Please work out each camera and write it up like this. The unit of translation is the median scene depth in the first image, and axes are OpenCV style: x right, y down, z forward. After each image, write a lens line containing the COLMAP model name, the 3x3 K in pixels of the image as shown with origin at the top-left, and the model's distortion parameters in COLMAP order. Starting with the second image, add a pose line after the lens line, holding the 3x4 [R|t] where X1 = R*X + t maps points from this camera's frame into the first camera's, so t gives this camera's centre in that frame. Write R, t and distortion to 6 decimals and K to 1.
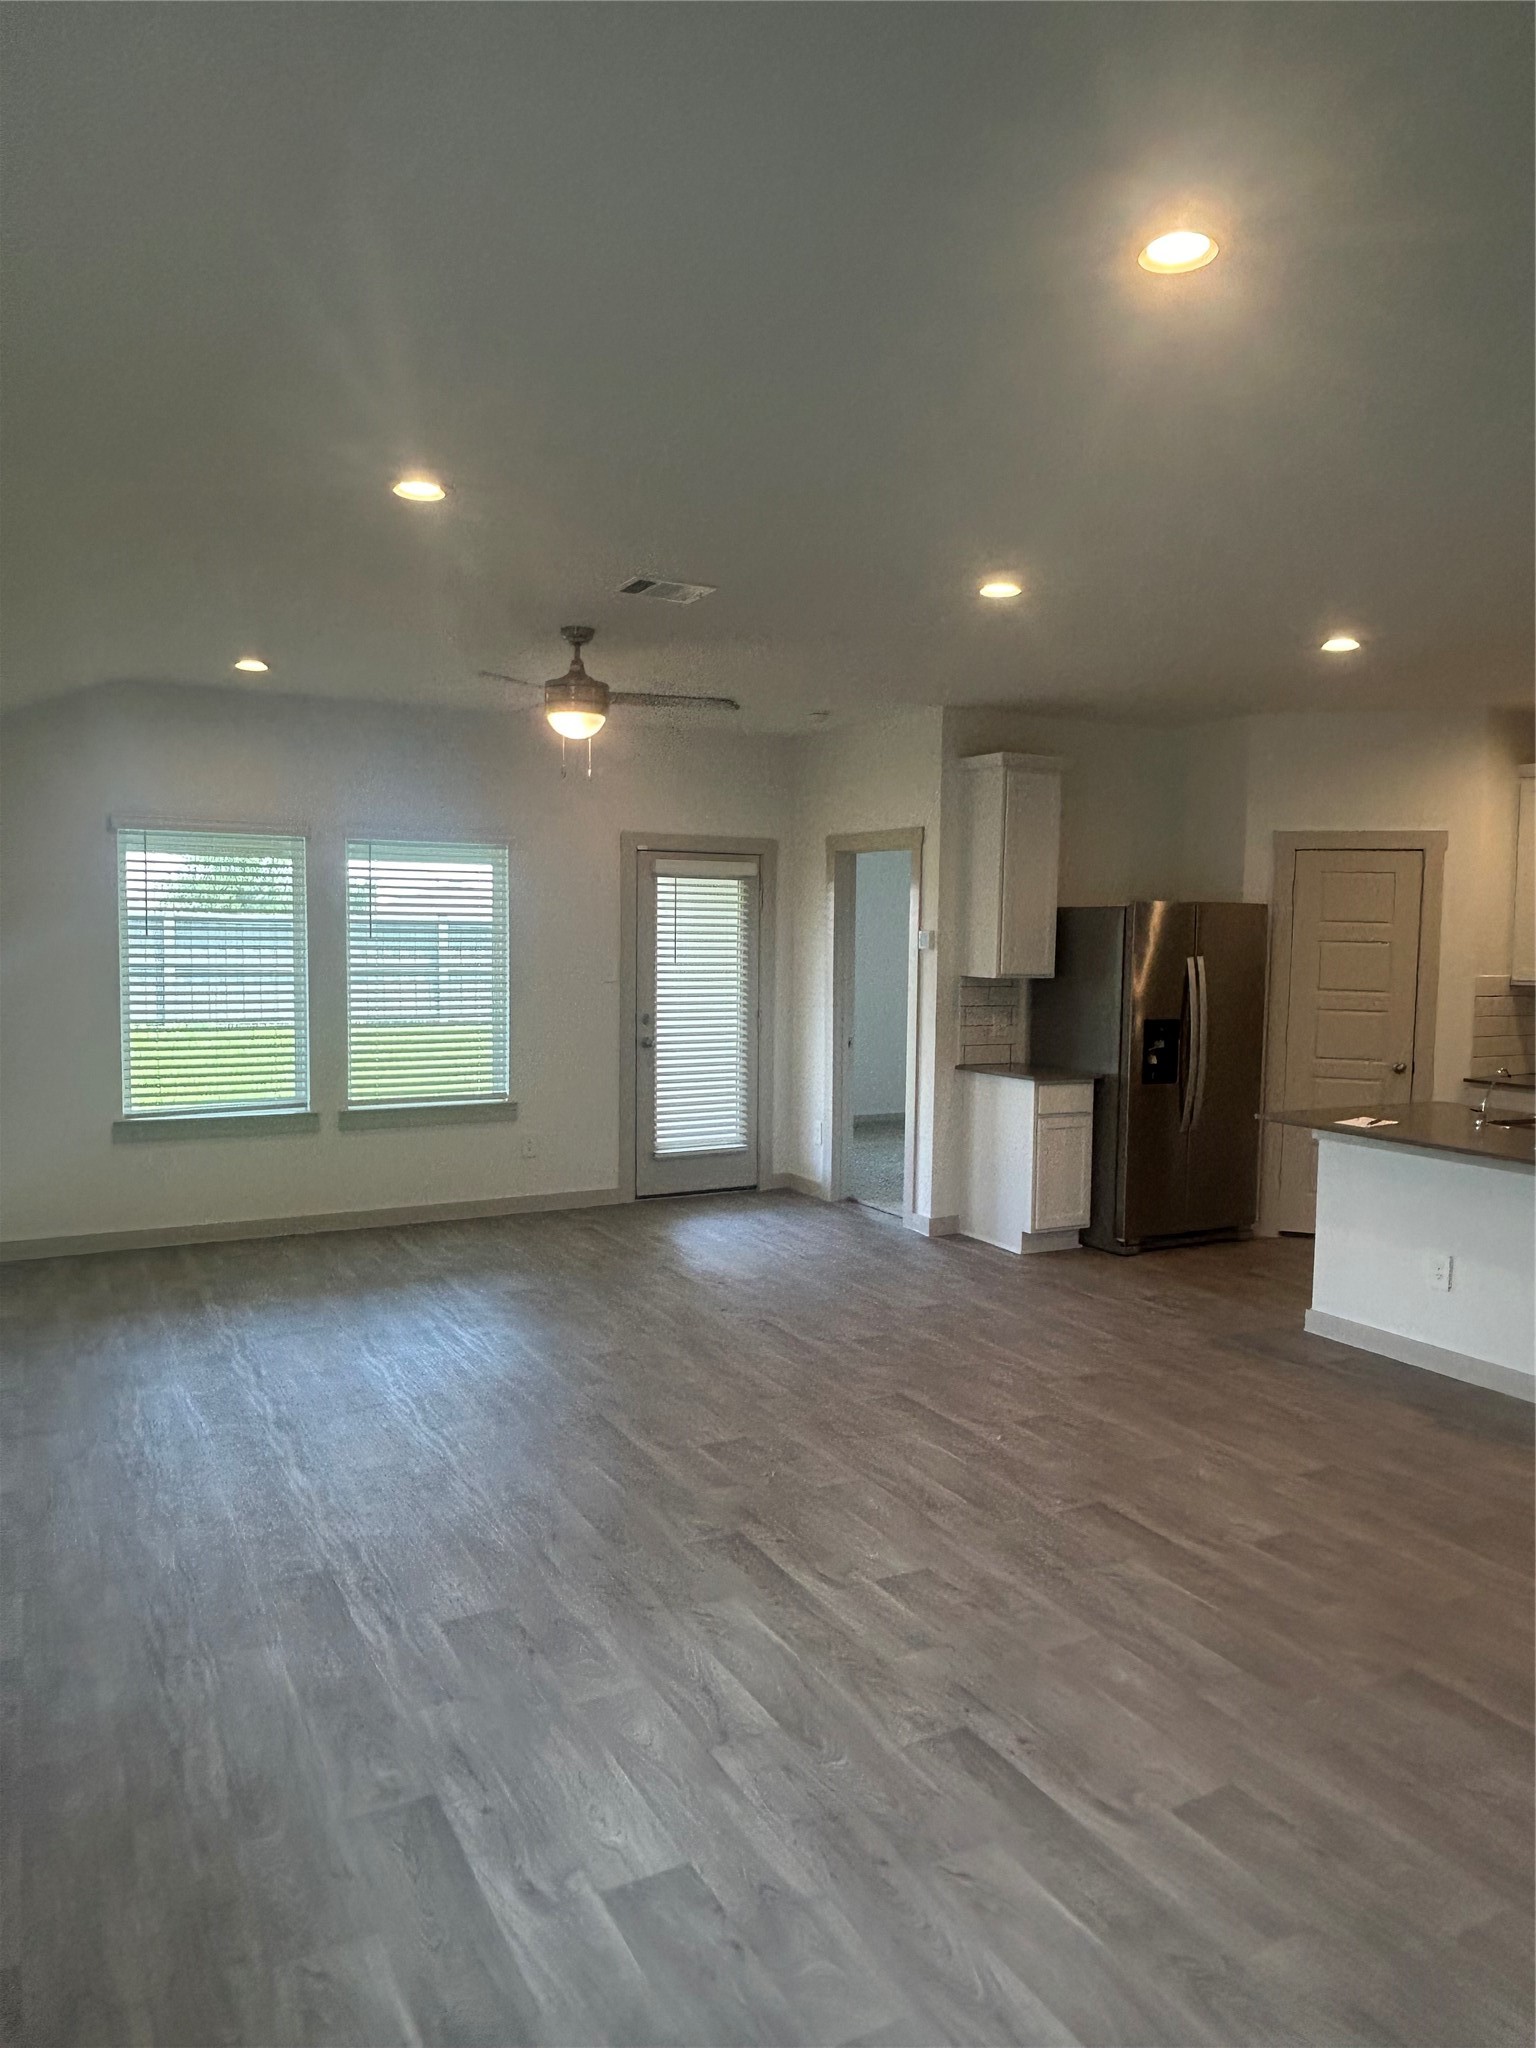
lens RADIAL K [[1163.5, 0, 768.0], [0, 1163.5, 1024.0], [0, 0, 1]] dist [-0.099138, 0.028305]
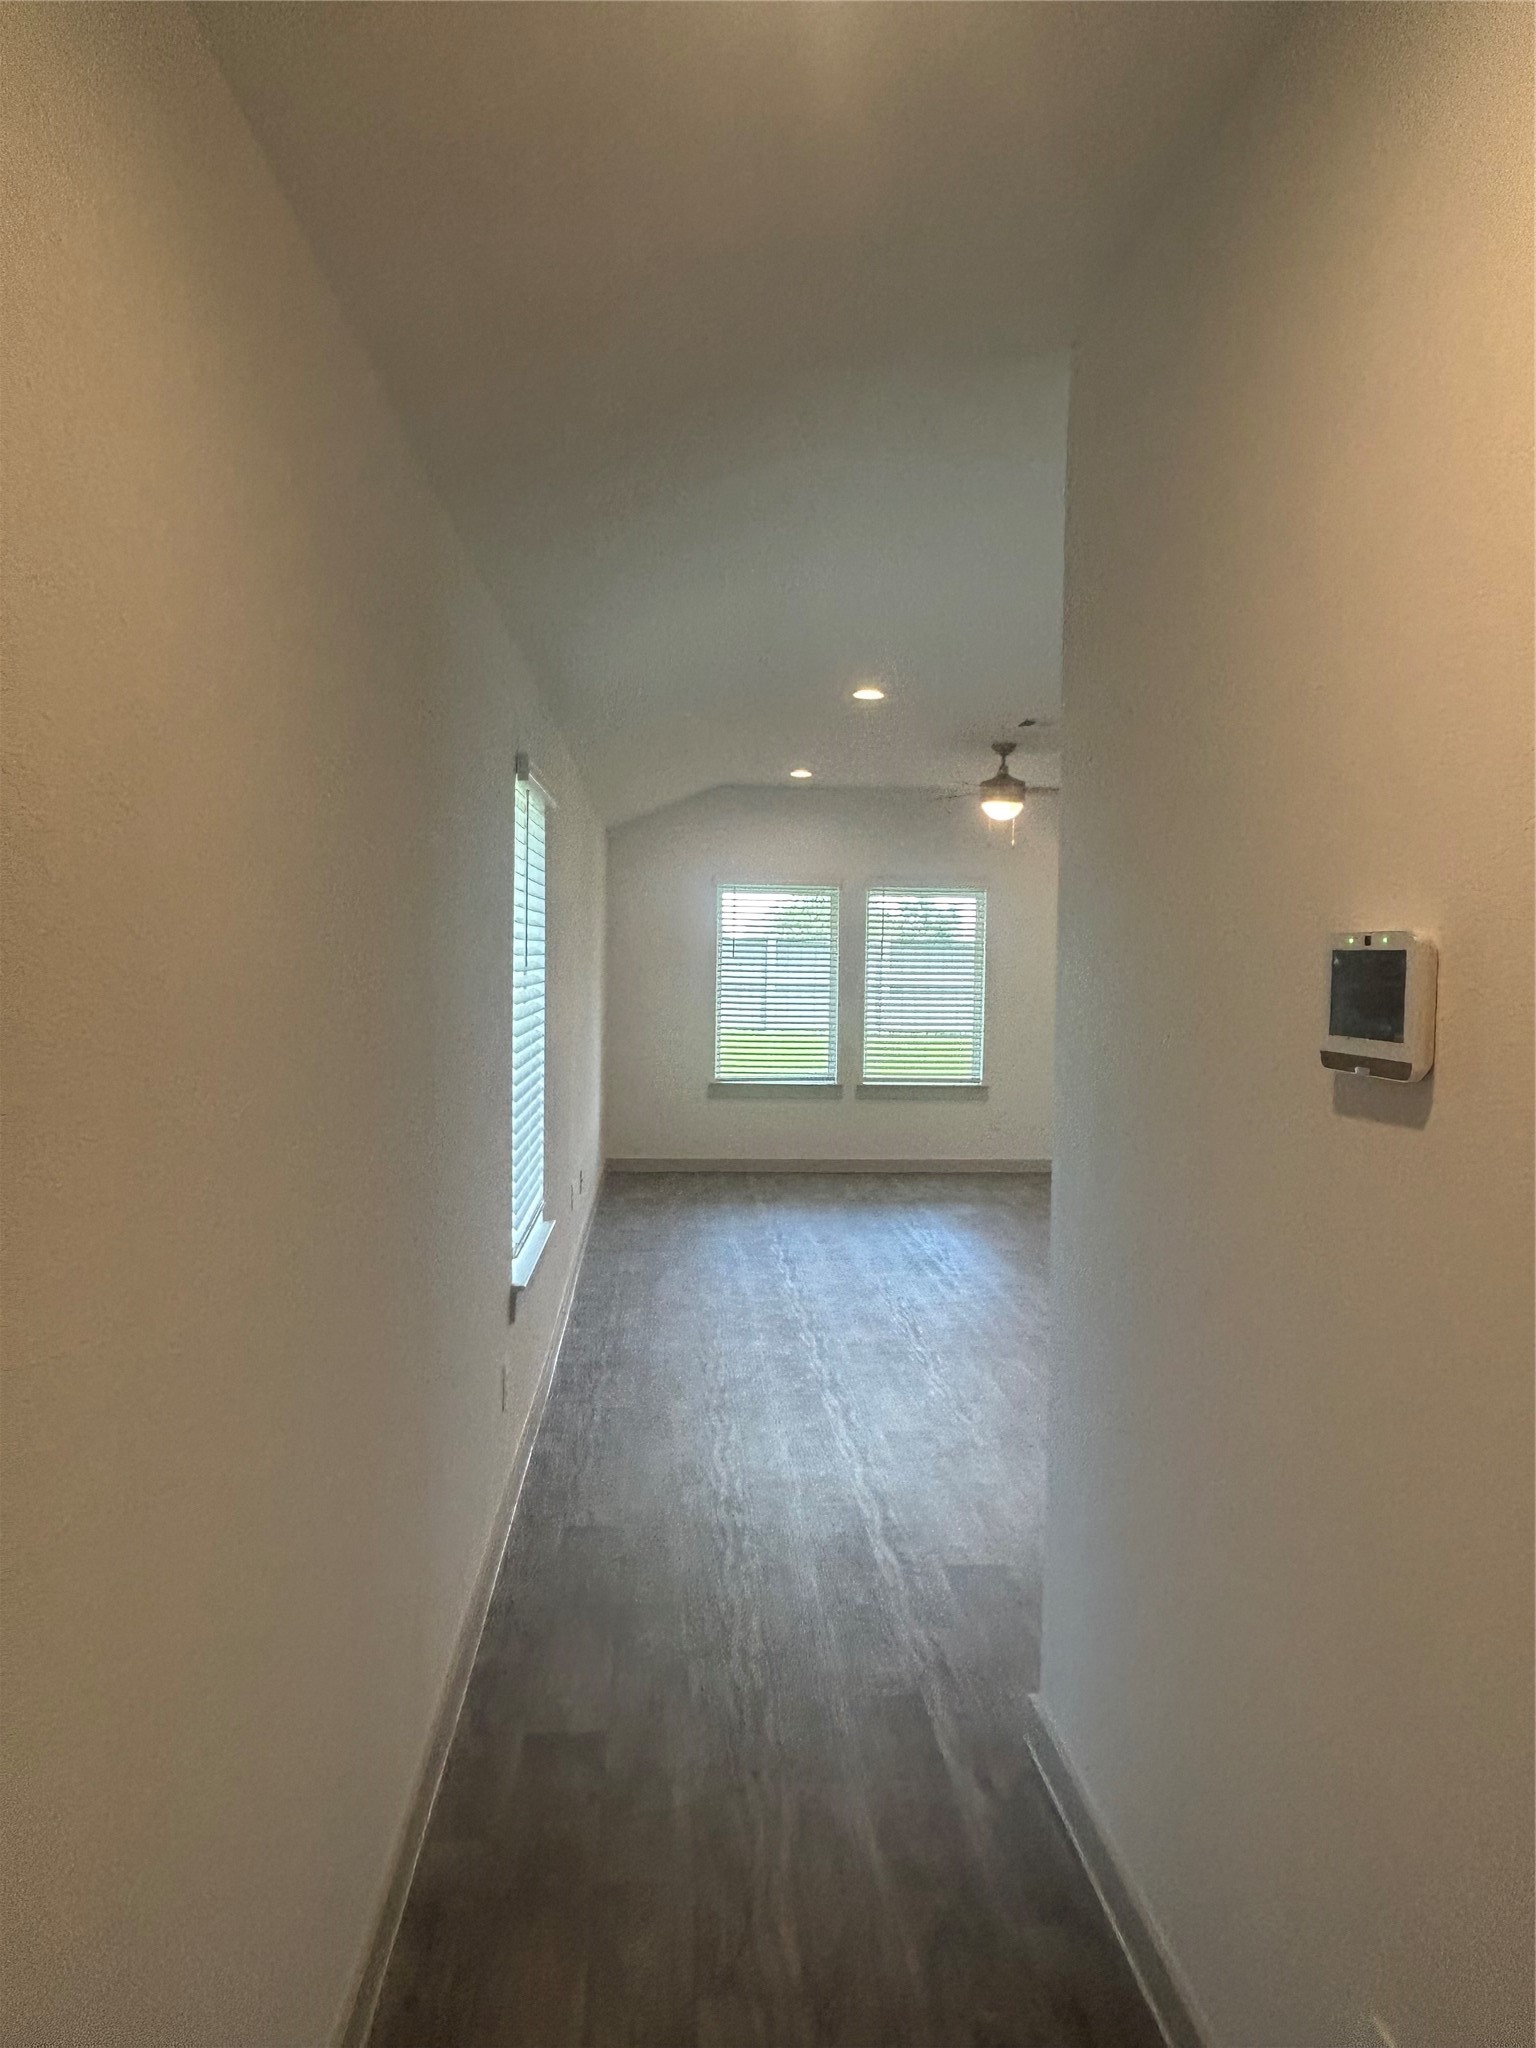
lens RADIAL K [[1163.5, 0, 768.0], [0, 1163.5, 1024.0], [0, 0, 1]] dist [-0.099138, 0.028305]
pose [[0.883783, 0.027205, -0.467105, 0.195543], [-0.038791, 0.999132, -0.015203, 0.030625], [0.466286, 0.031556, 0.884071, -0.307769]]
